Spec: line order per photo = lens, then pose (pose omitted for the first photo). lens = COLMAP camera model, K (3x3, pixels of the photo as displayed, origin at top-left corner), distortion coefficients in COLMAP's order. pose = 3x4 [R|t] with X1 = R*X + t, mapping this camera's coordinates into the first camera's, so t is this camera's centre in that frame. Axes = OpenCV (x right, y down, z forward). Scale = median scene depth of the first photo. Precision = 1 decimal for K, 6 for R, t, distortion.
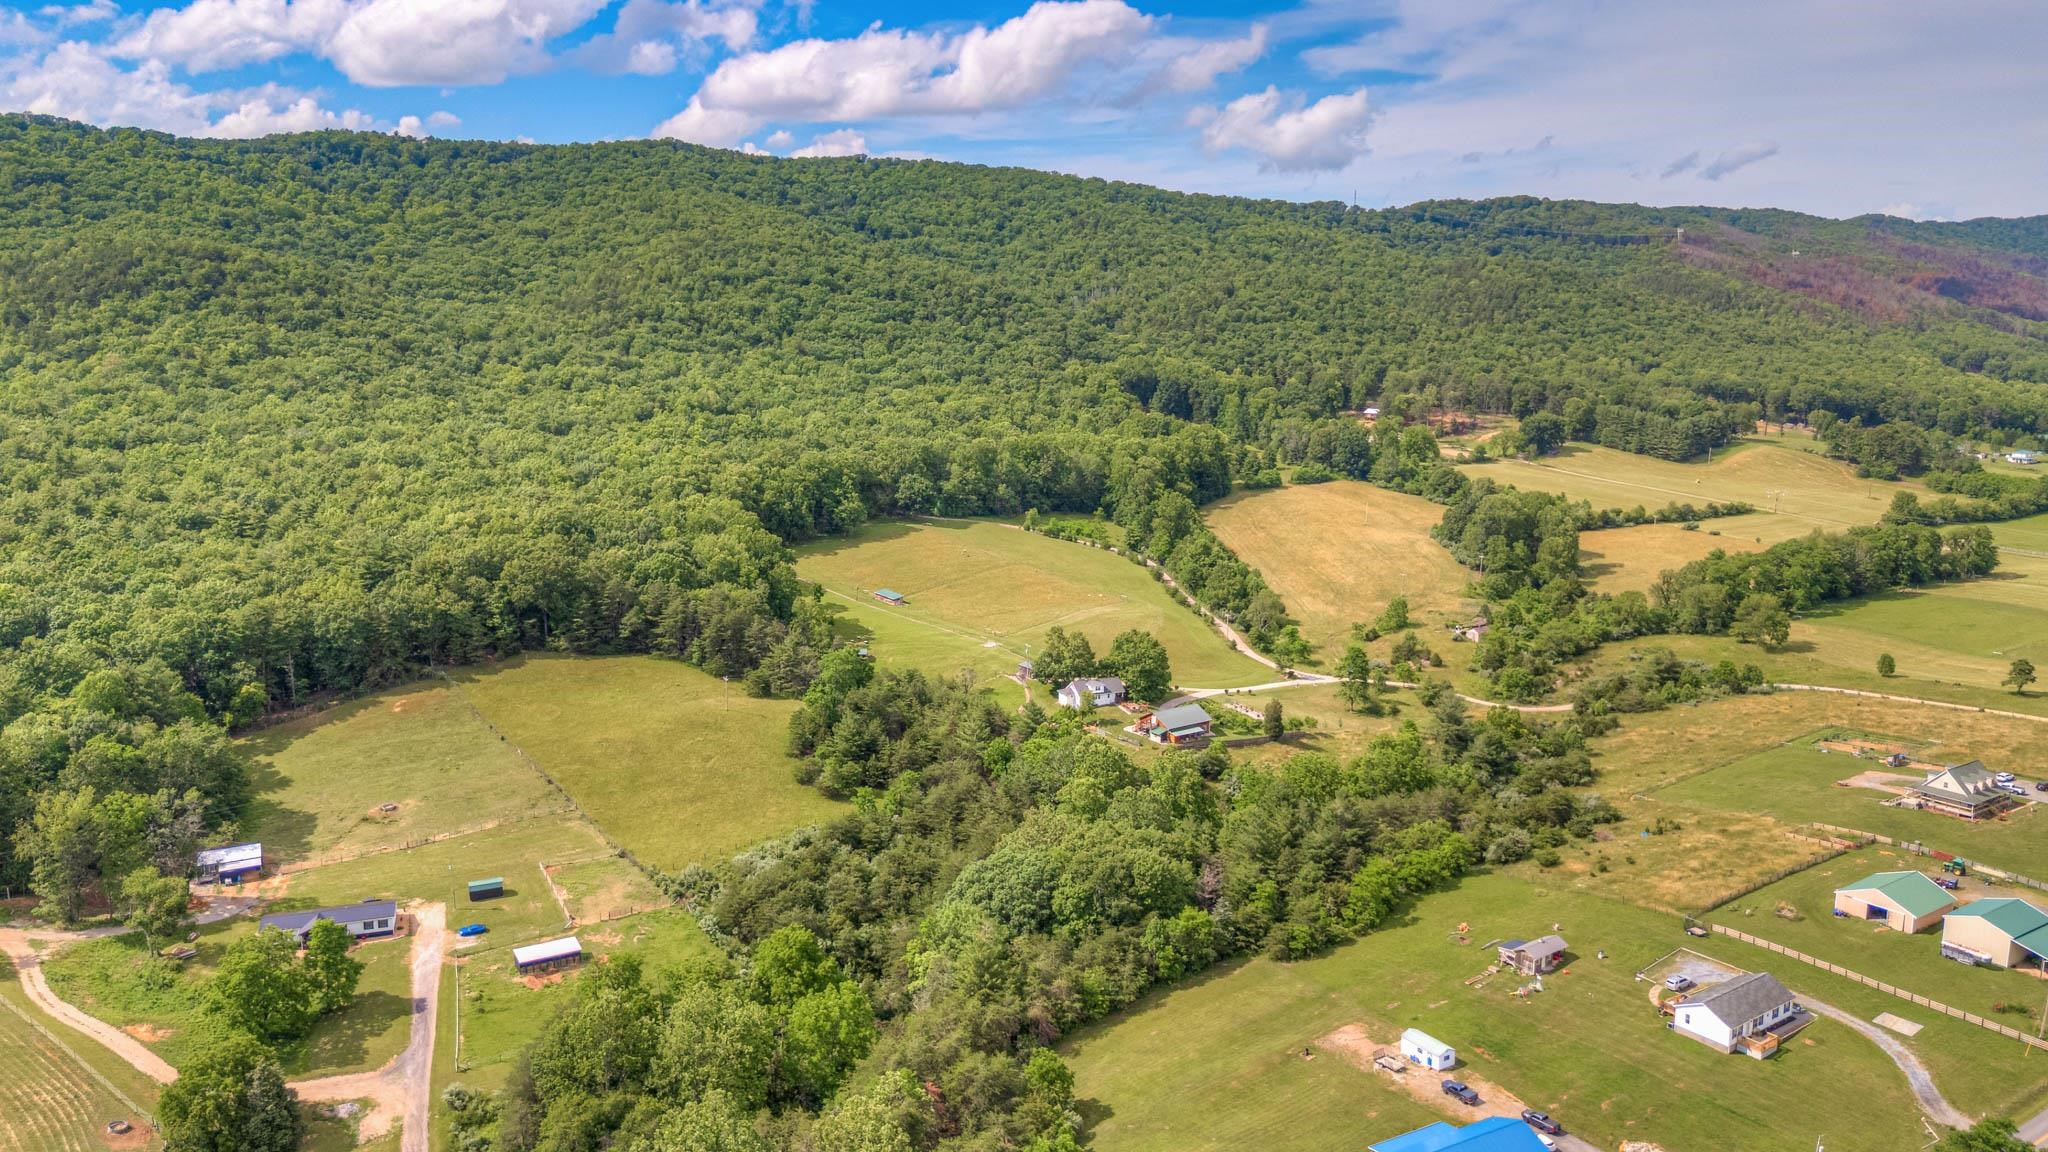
lens RADIAL K [[1515.4, 0, 1017.0], [0, 1515.4, 582.6], [0, 0, 1]] dist [0.069836, -0.064725]
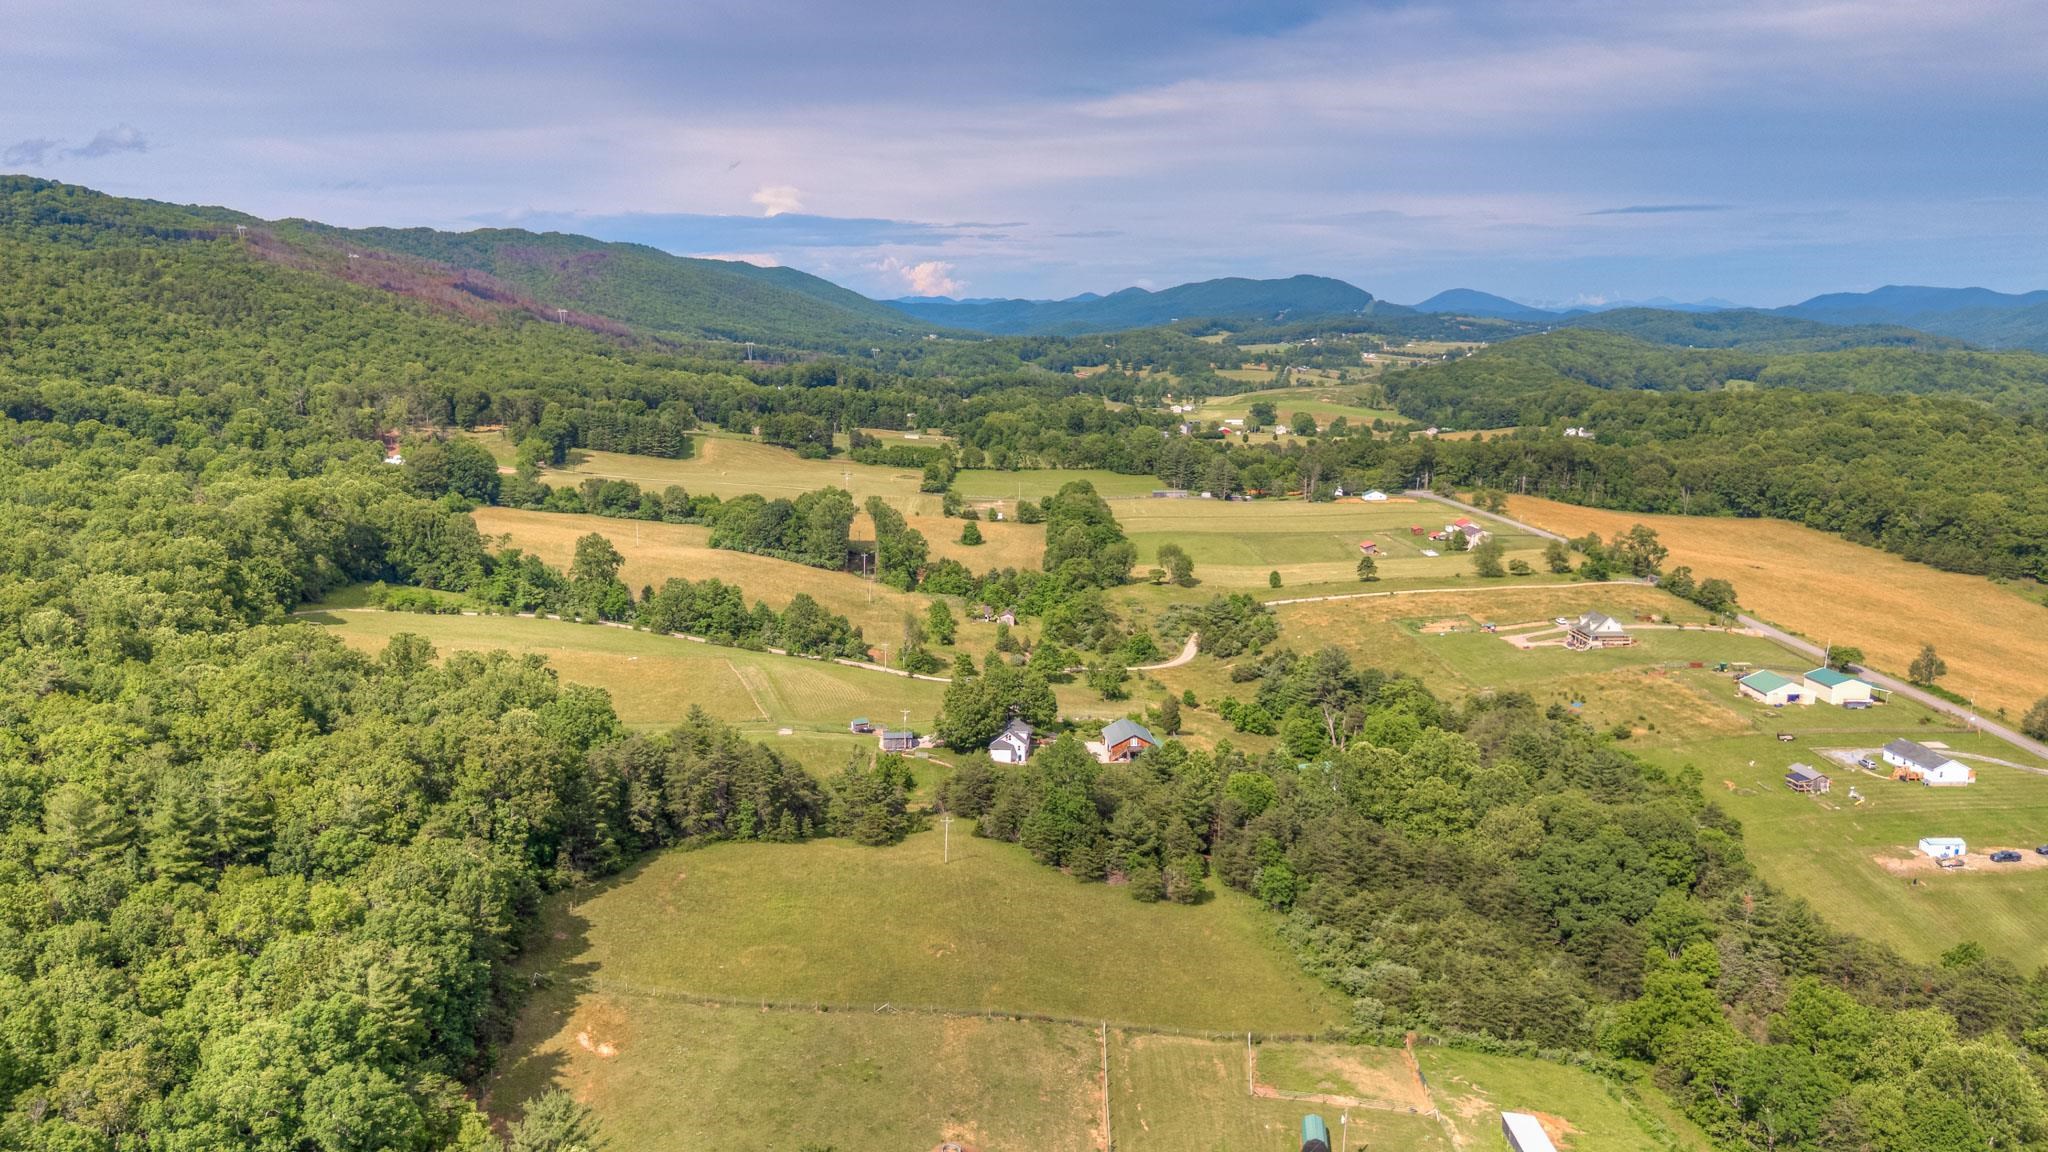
lens RADIAL K [[1515.4, 0, 1029.2], [0, 1515.4, 581.7], [0, 0, 1]] dist [0.069836, -0.064725]
pose [[0.502678, -0.154547, 0.850547, -0.516435], [0.155701, 0.983986, 0.086773, -0.071627], [-0.850336, 0.088813, 0.518691, 0.382509]]
